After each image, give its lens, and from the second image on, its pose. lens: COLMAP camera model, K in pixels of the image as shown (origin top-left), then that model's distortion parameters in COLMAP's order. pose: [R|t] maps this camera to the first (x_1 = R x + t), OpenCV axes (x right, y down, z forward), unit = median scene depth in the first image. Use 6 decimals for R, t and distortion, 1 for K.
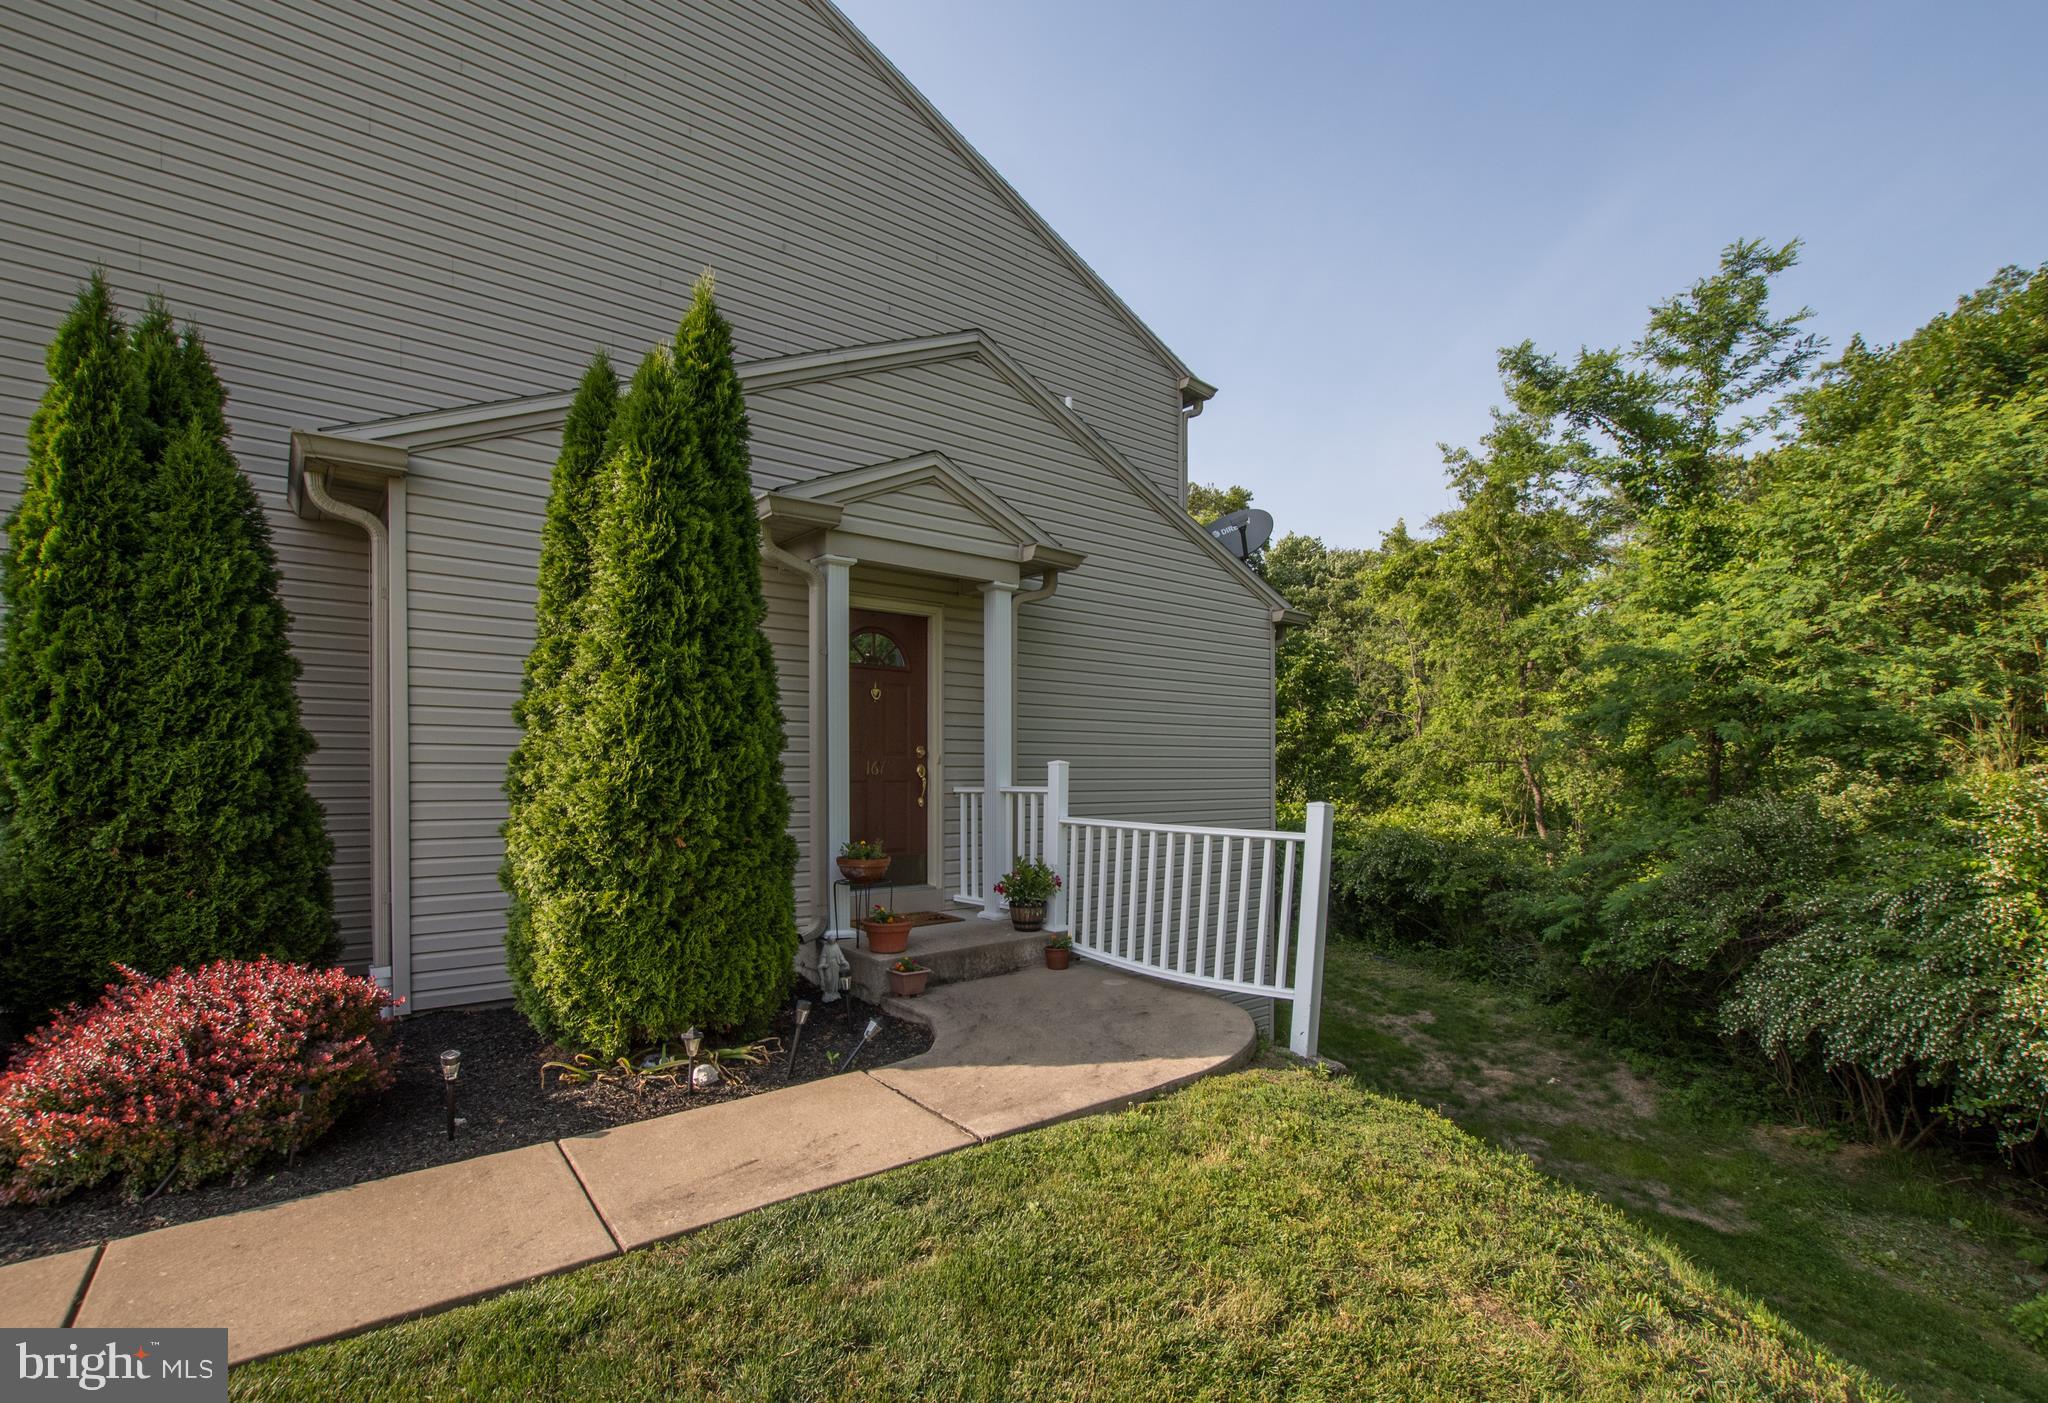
lens RADIAL K [[948.3, 0, 972.9], [0, 948.3, 688.6], [0, 0, 1]] dist [-0.009829, -0.003323]
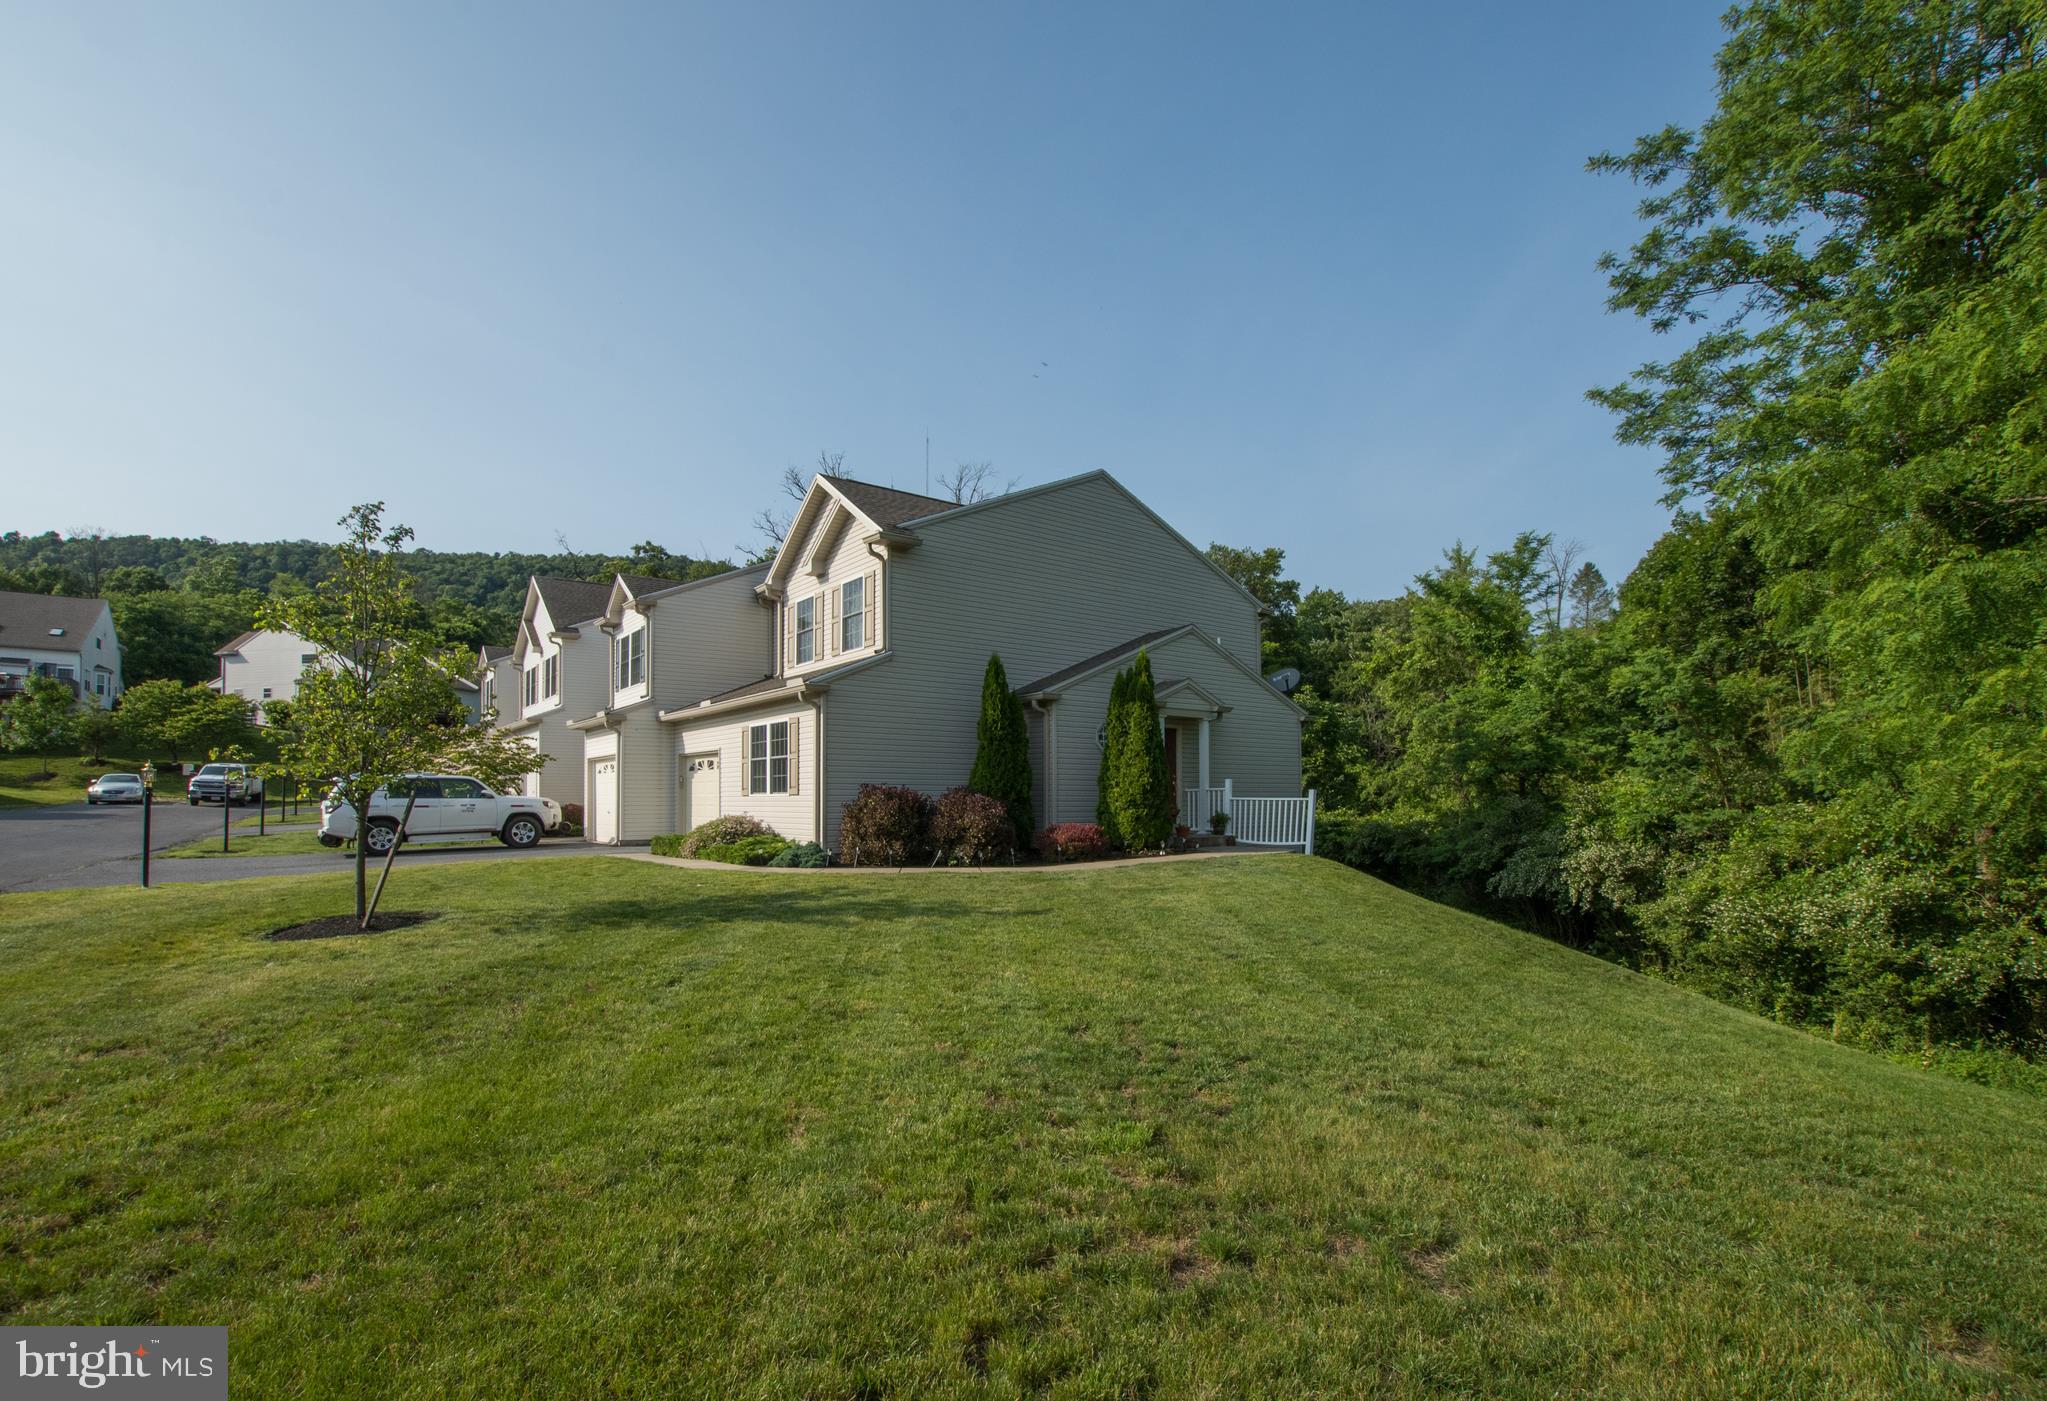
lens RADIAL K [[947.8, 0, 937.3], [0, 947.8, 687.8], [0, 0, 1]] dist [-0.009829, -0.003323]
pose [[0.998038, -0.009304, -0.061914, -0.375961], [0.007303, 0.999446, -0.032469, -0.072801], [0.062182, 0.031954, 0.997553, -1.215358]]
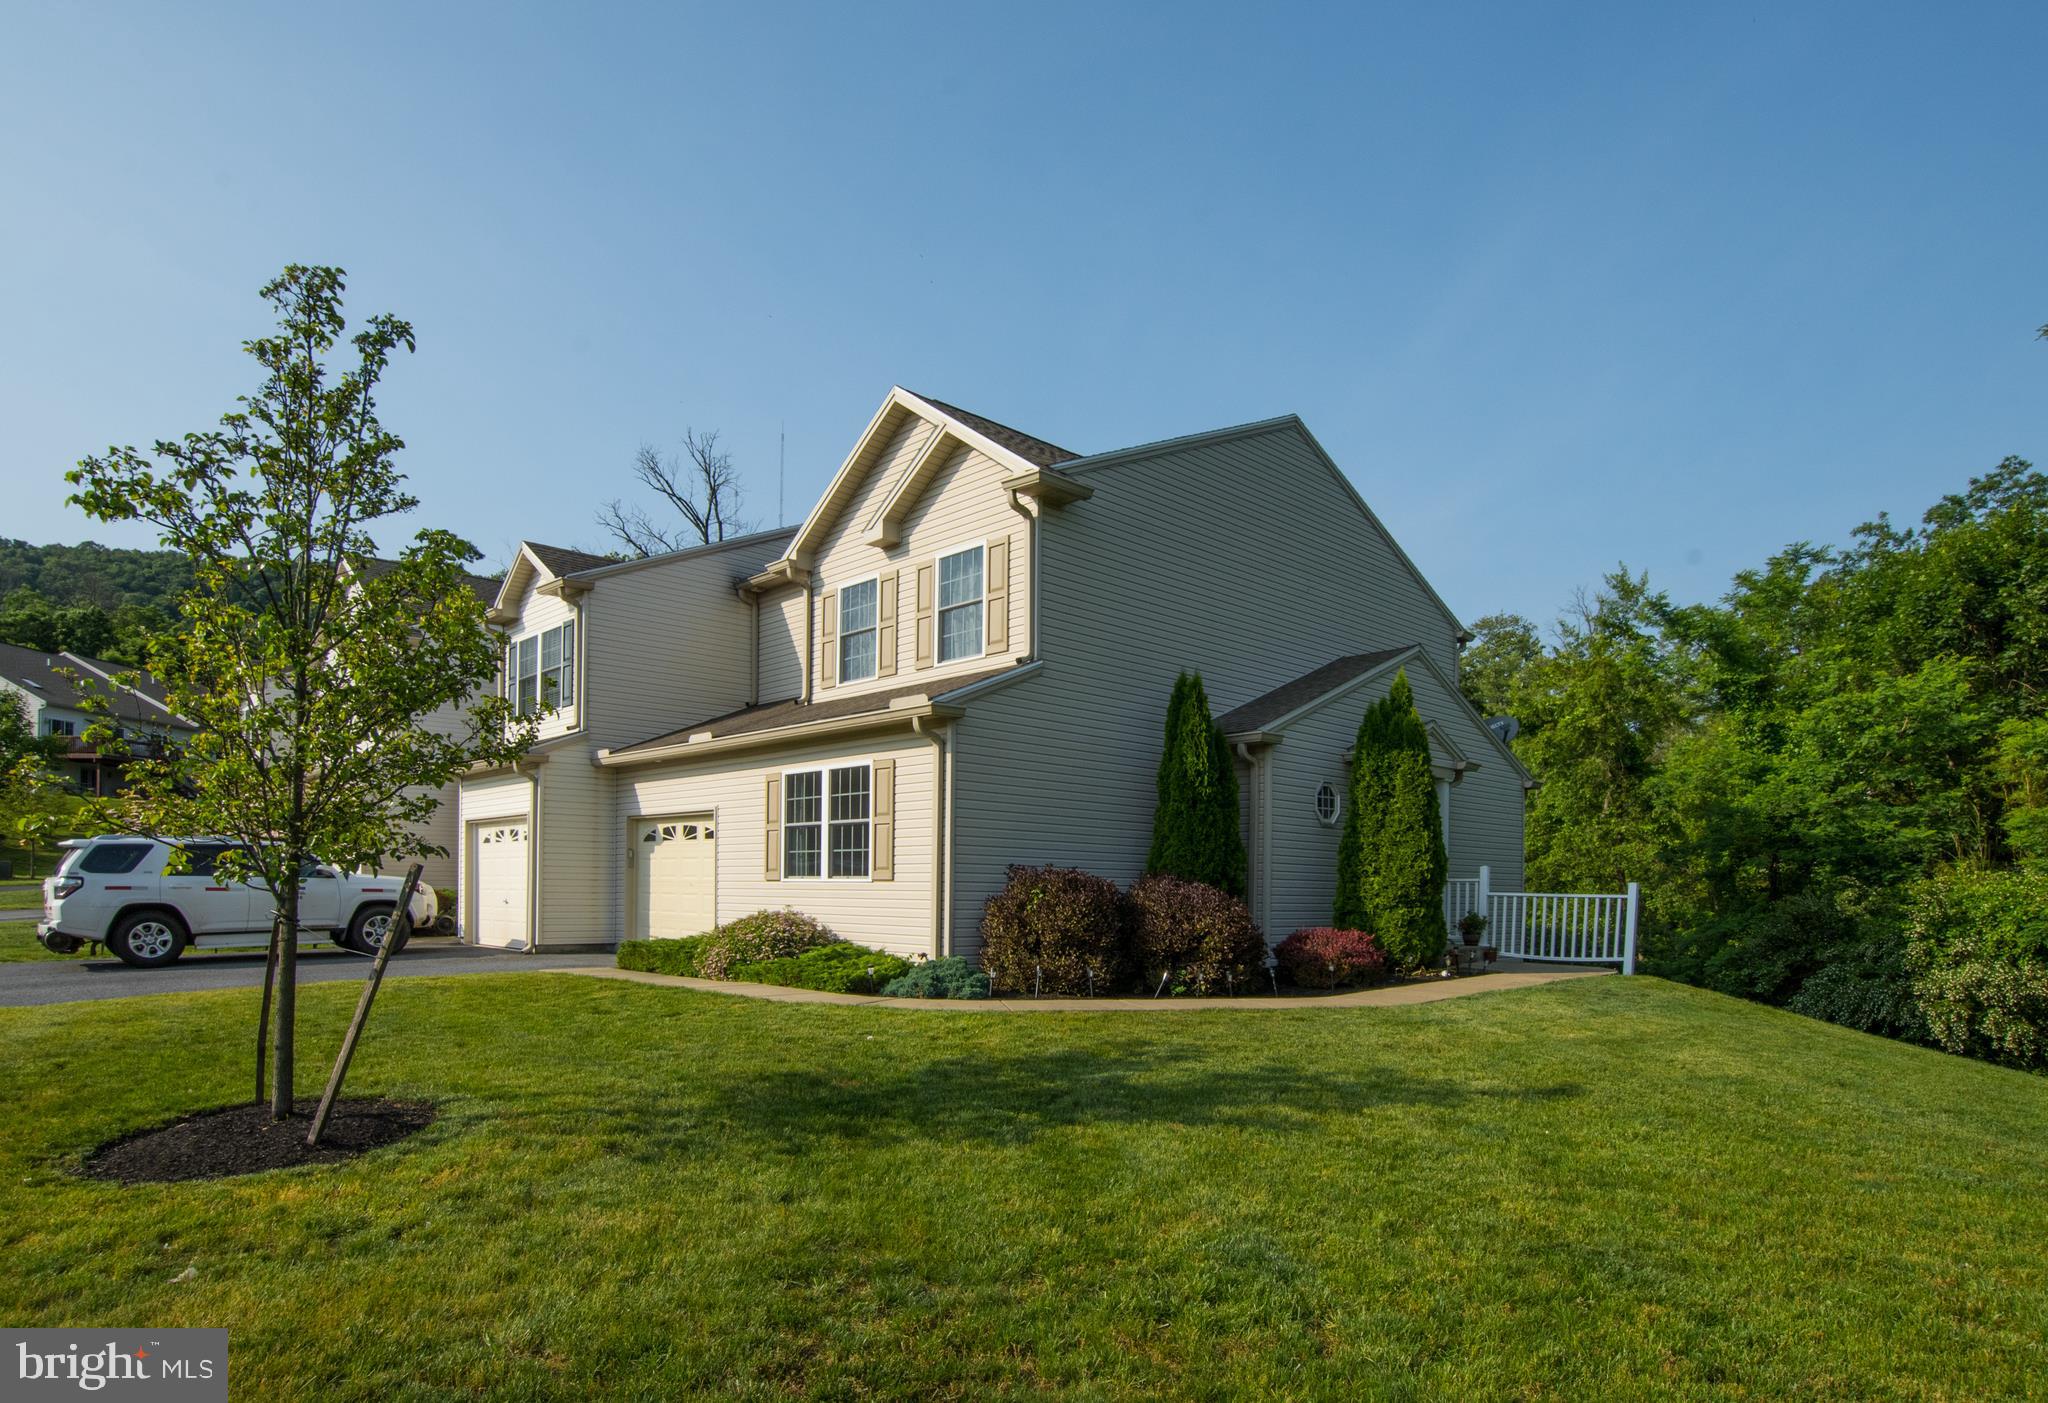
lens RADIAL K [[1185.1, 0, 933.1], [0, 1185.1, 765.9], [0, 0, 1]] dist [-0.006191, -0.008971]
pose [[0.998030, 0.018484, 0.059950, -0.748697], [-0.017303, 0.999647, -0.020155, -0.042981], [-0.060301, 0.019078, 0.997998, -0.897635]]
